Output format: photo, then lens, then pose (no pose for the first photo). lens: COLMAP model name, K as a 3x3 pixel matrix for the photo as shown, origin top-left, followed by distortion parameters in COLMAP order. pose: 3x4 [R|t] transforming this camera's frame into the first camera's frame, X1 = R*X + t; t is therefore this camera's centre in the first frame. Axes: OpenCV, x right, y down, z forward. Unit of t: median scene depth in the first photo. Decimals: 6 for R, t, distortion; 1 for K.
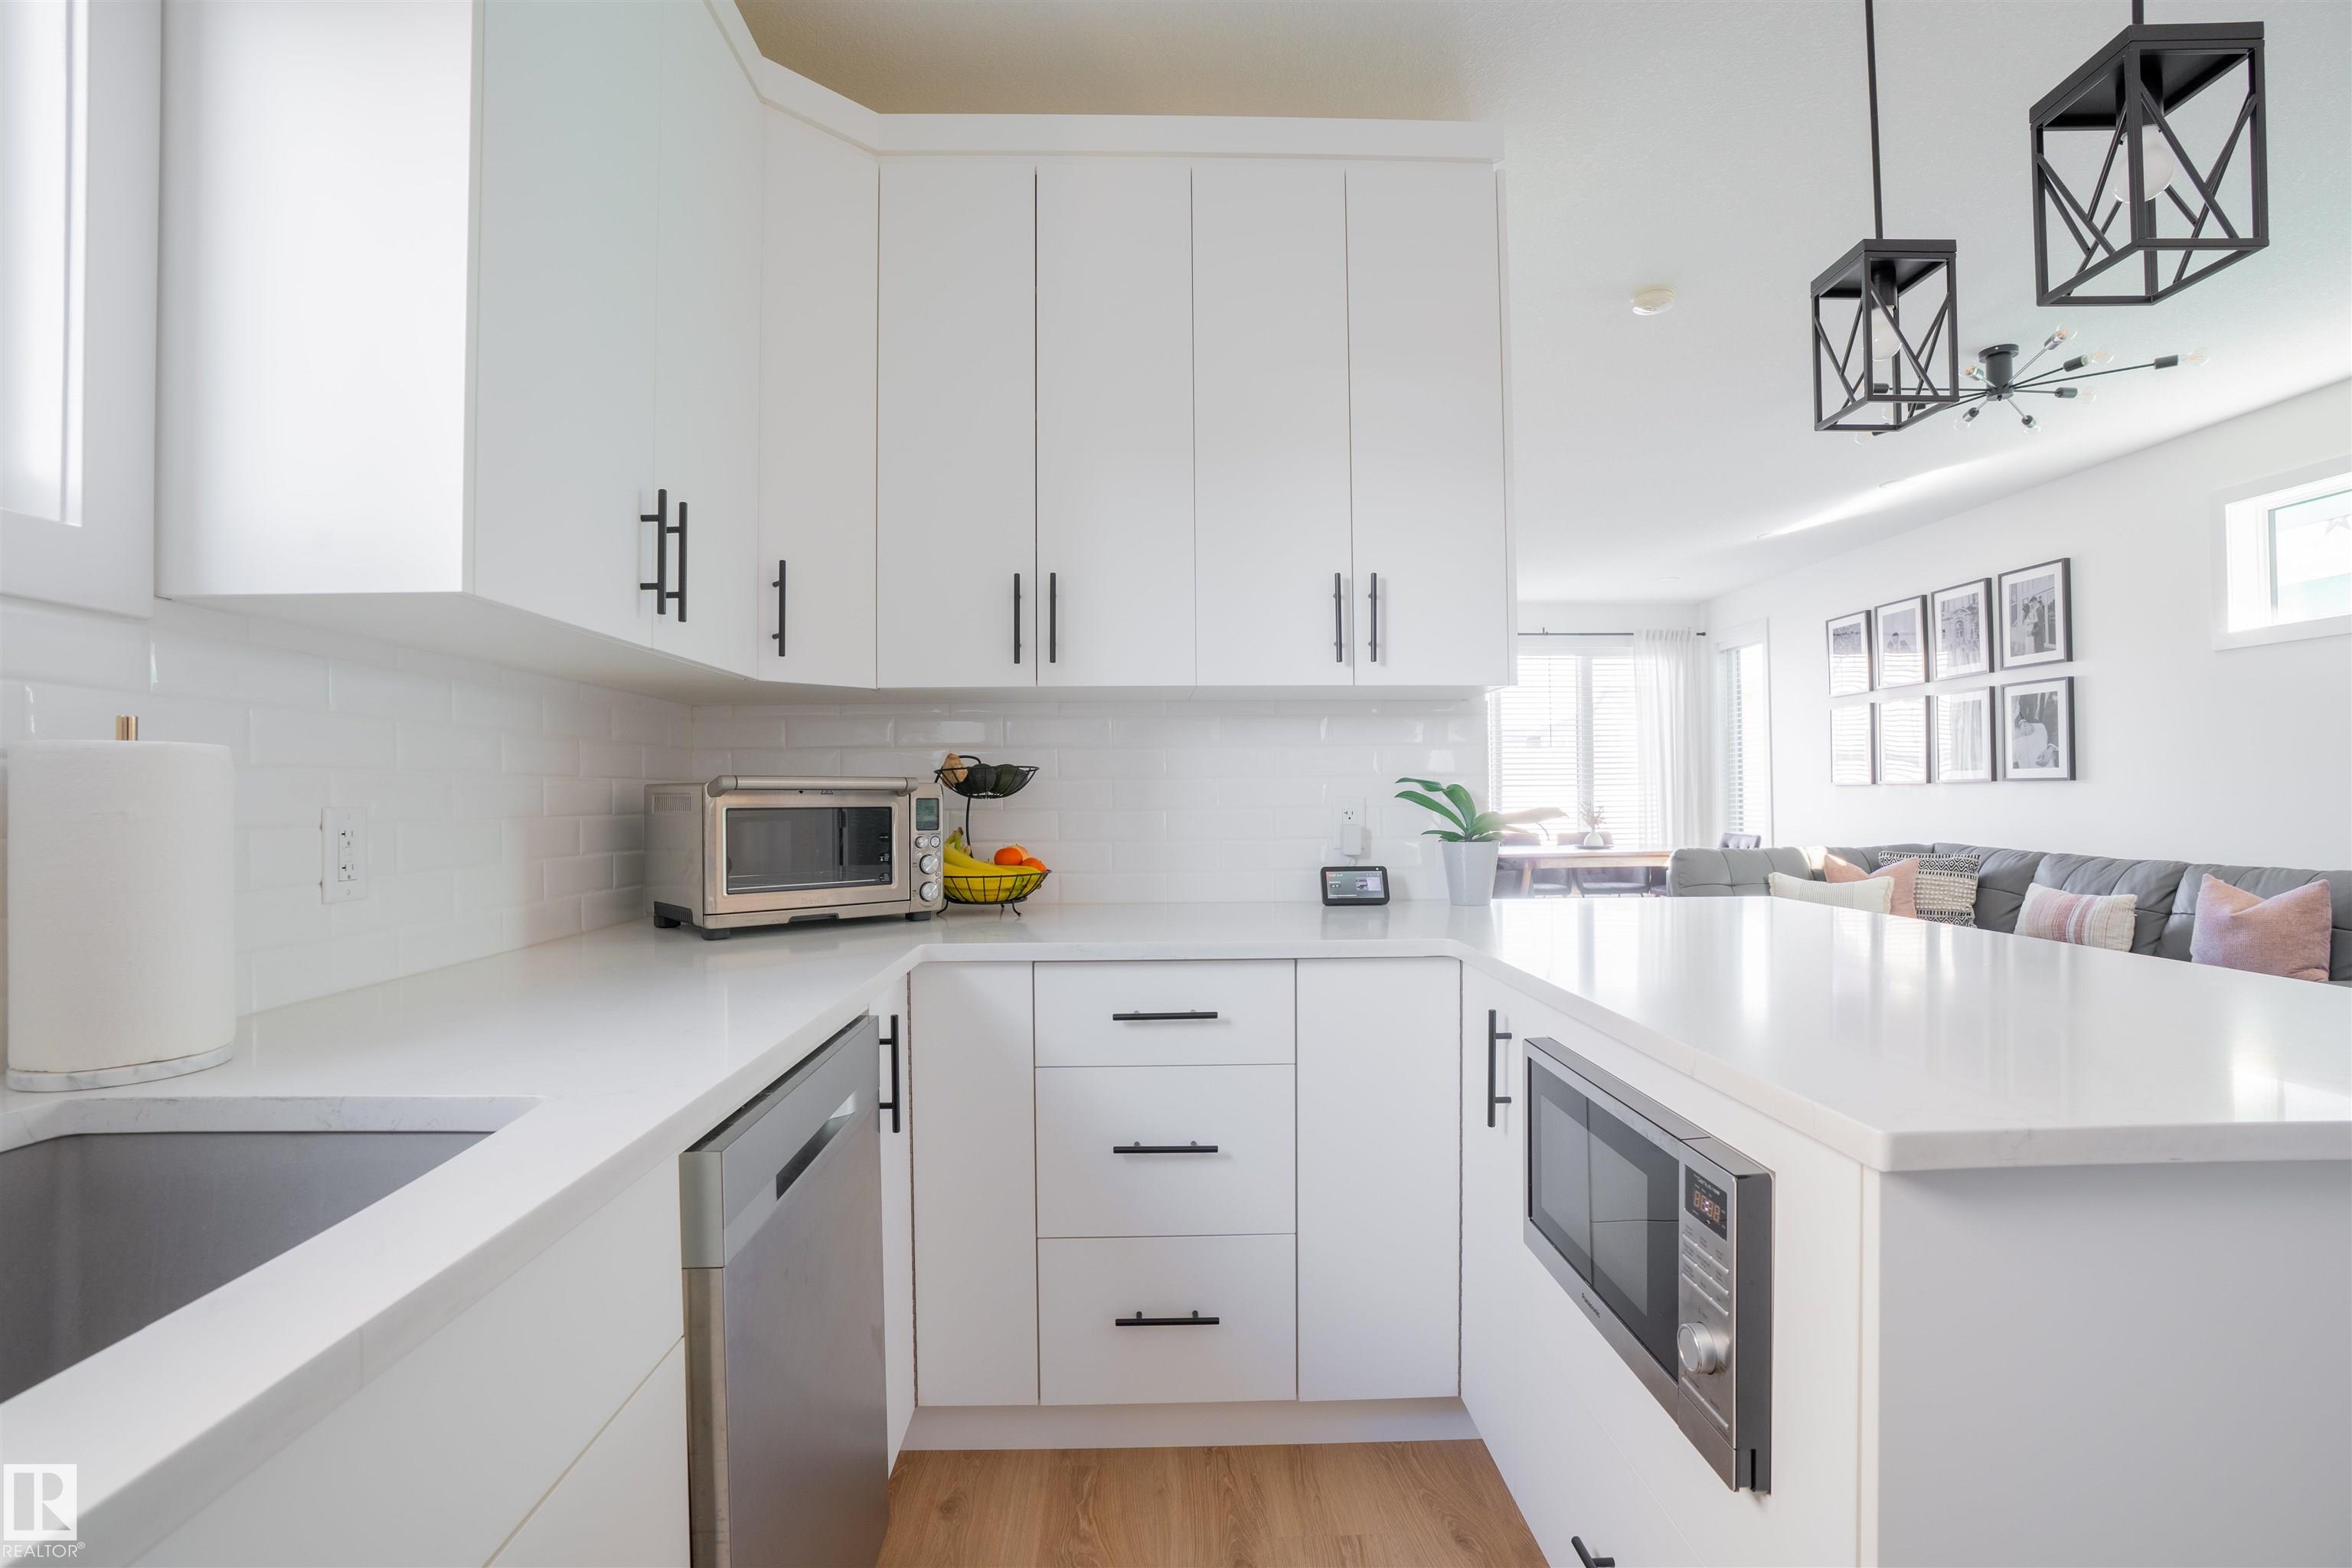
lens RADIAL K [[1077.9, 0, 1195.0], [0, 1077.9, 779.2], [0, 0, 1]] dist [-0.009898, 0.005408]
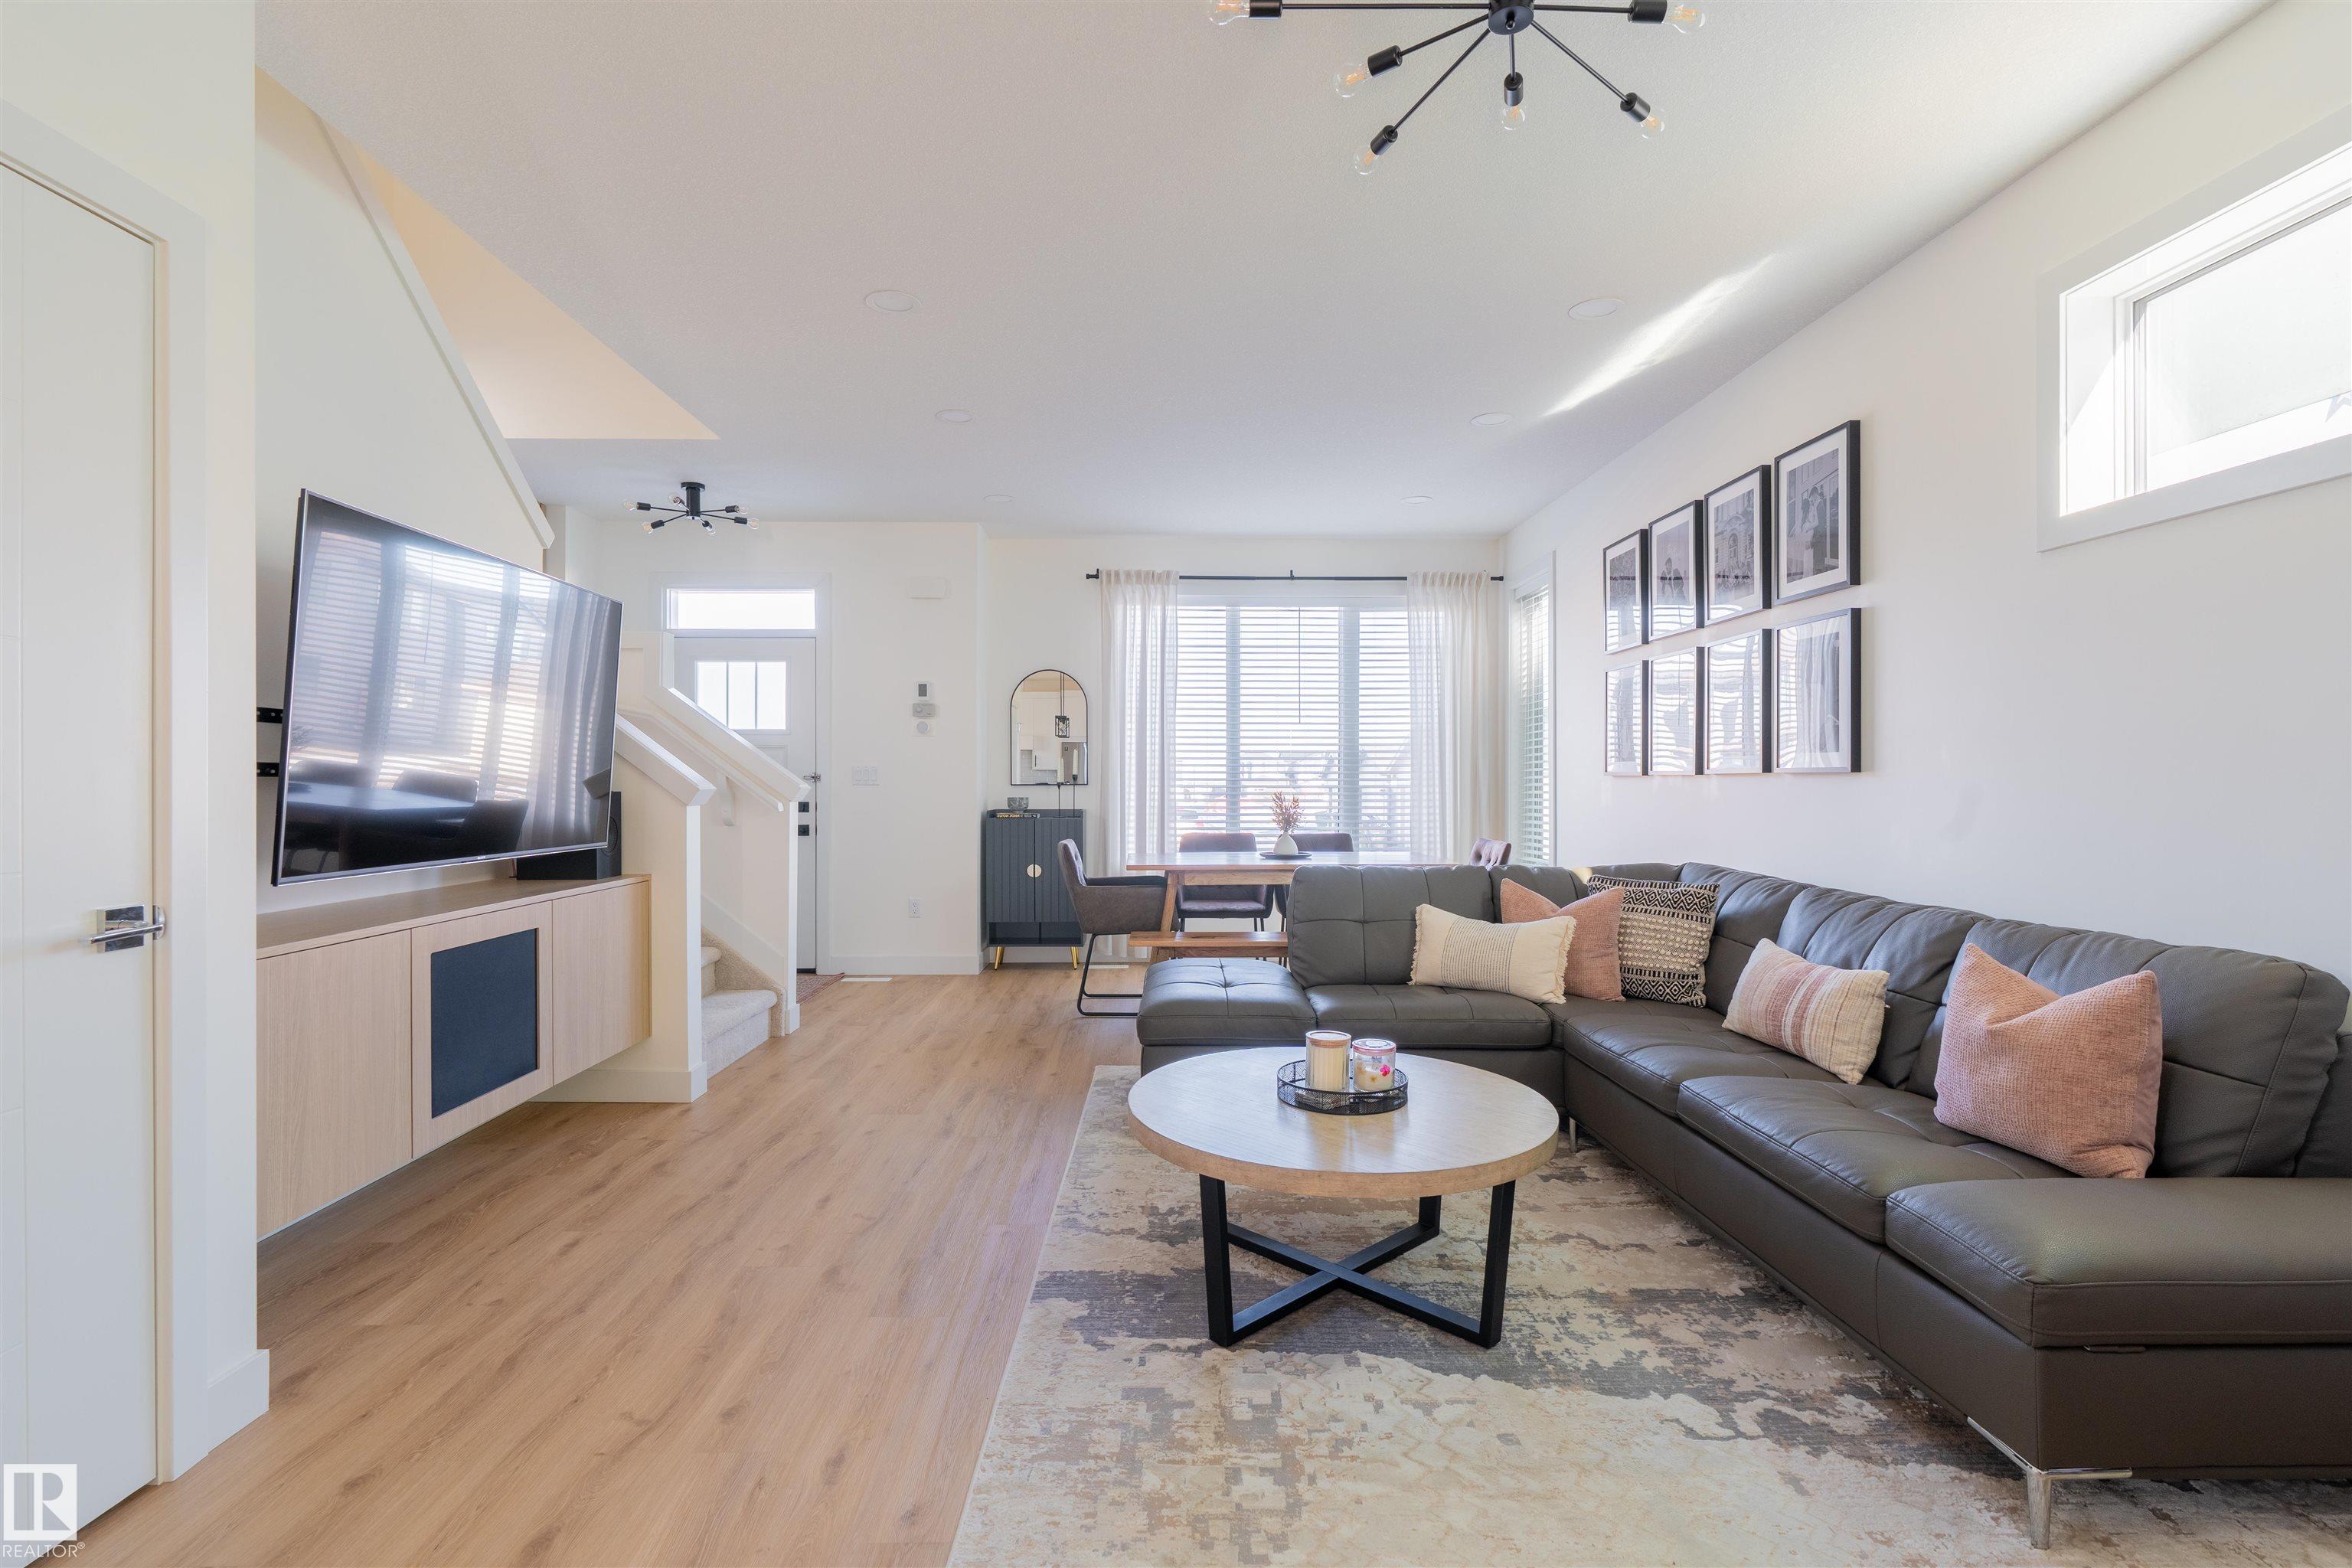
lens RADIAL K [[1109.6, 0, 1159.0], [0, 1109.6, 780.6], [0, 0, 1]] dist [-0.003887, -0.001255]
pose [[0.999205, 0.008303, -0.039001, 0.424846], [-0.007747, 0.999867, 0.014371, -0.000075], [0.039115, -0.014057, 0.999136, 0.324217]]
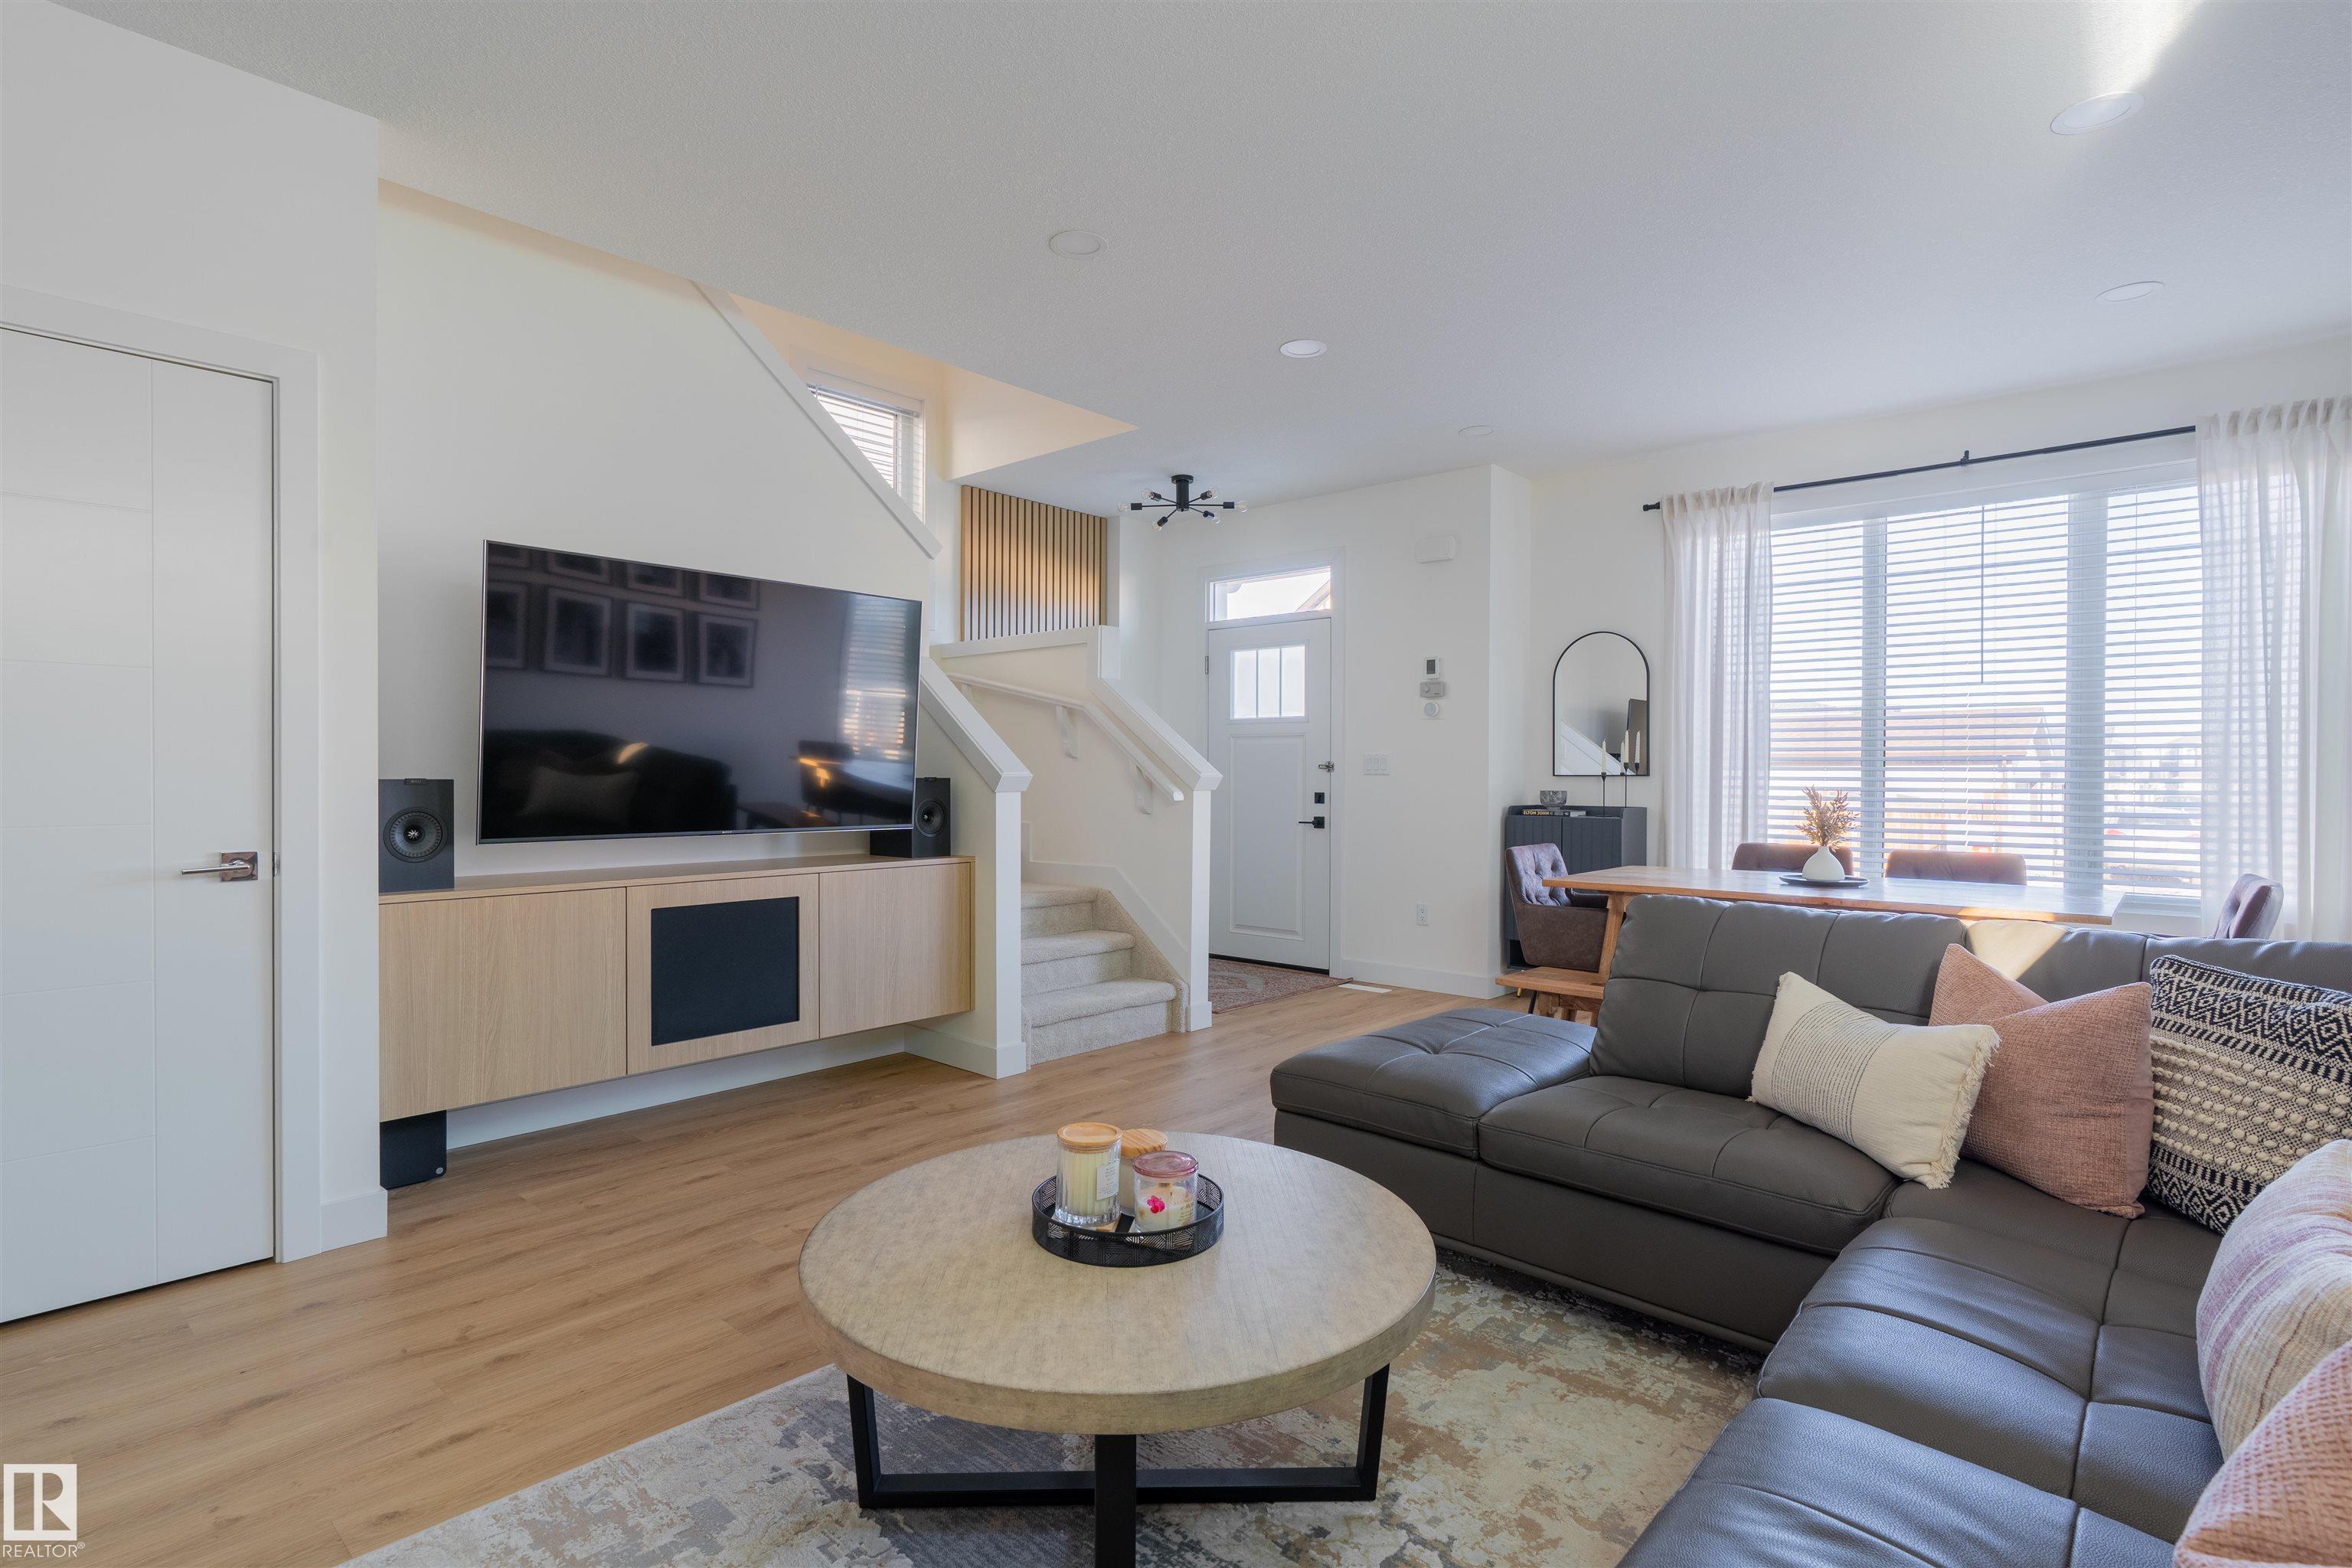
lens RADIAL K [[1149.6, 0, 1166.3], [0, 1149.6, 782.2], [0, 0, 1]] dist [-0.003248, -0.001234]
pose [[0.708040, 0.016477, -0.705980, 0.721228], [0.001424, 0.999692, 0.024760, 0.003350], [0.706171, -0.018537, 0.707799, 0.568355]]
